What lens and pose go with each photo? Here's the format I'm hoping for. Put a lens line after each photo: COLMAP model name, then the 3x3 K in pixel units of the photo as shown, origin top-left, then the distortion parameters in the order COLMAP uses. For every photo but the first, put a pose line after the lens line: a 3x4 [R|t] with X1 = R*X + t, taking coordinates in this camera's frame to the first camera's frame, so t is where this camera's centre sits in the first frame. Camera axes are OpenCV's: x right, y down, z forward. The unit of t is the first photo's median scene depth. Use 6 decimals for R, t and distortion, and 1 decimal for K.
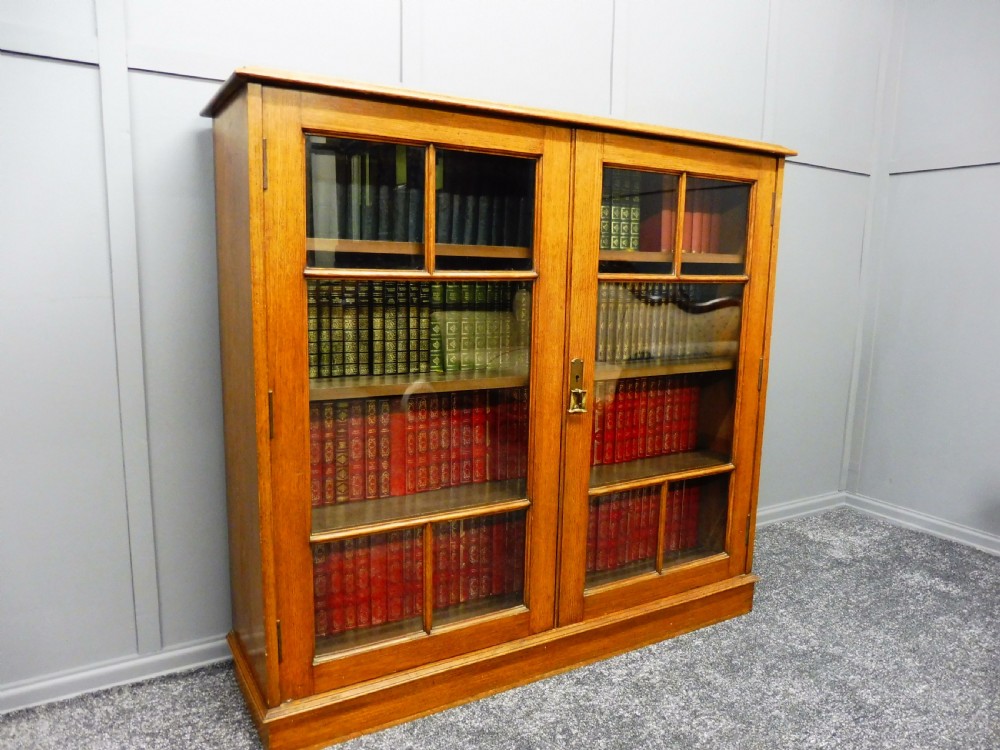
lens RADIAL K [[735.0, 0, 501.9], [0, 735.0, 369.9], [0, 0, 1]] dist [-0.056660, 0.024438]
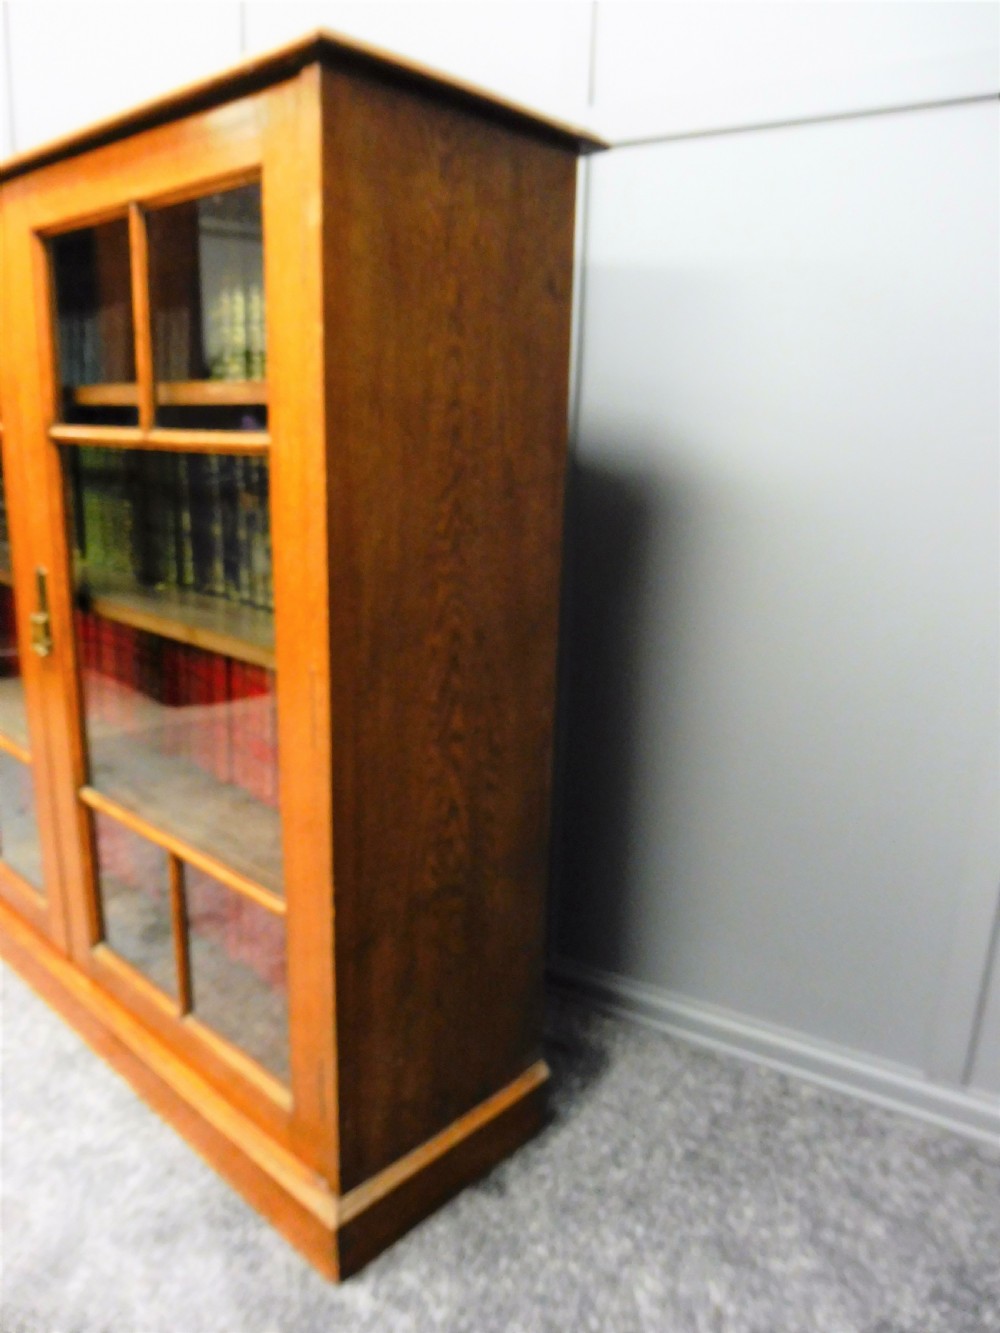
lens RADIAL K [[979.8, 0, 501.2], [0, 979.8, 672.1], [0, 0, 1]] dist [-0.056660, 0.024438]
pose [[0.296868, 0.215685, -0.930241, 0.661608], [-0.153723, 0.972247, 0.176367, -0.114716], [0.942464, 0.090642, 0.321785, 0.923007]]
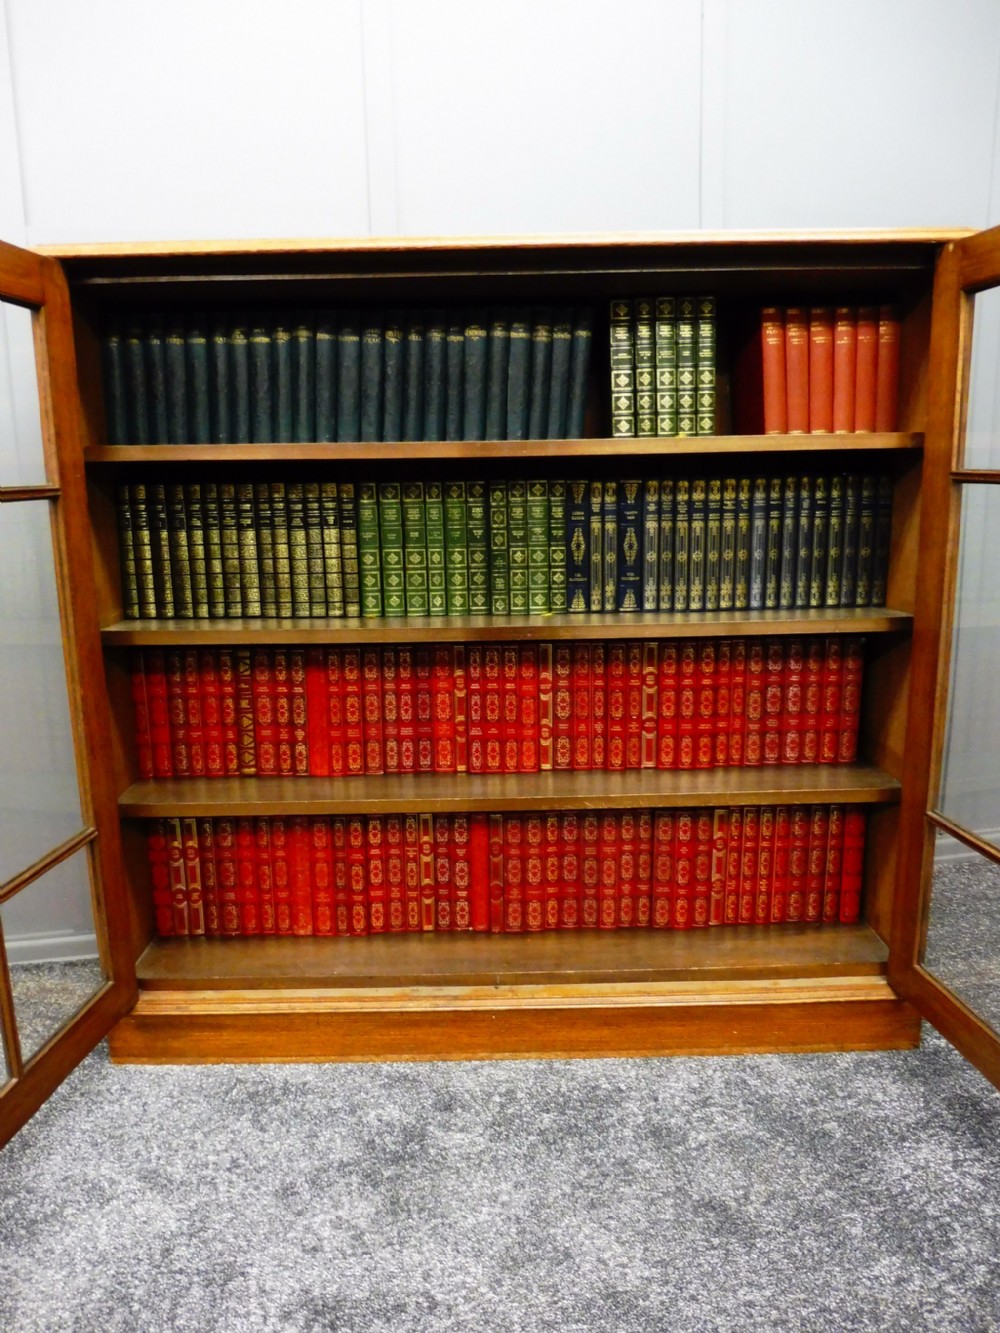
lens RADIAL K [[979.8, 0, 492.3], [0, 979.8, 669.9], [0, 0, 1]] dist [-0.056660, 0.024438]
pose [[0.863768, 0.060082, -0.500295, 0.534574], [-0.036407, 0.997712, 0.056960, -0.004664], [0.502572, -0.030986, 0.863980, 0.210491]]
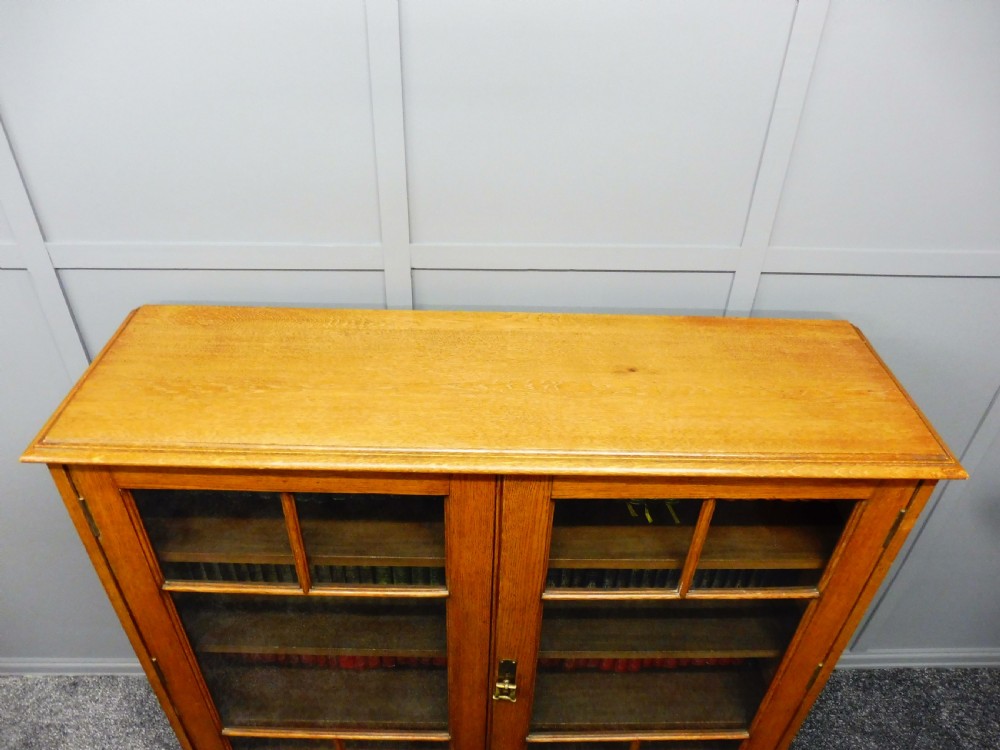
lens RADIAL K [[735.0, 0, 499.1], [0, 735.0, 378.0], [0, 0, 1]] dist [-0.056660, 0.024438]
pose [[0.866499, 0.301482, -0.397854, 0.335960], [-0.086010, 0.875268, 0.475929, -0.708468], [0.491713, -0.378172, 0.784350, 0.465034]]
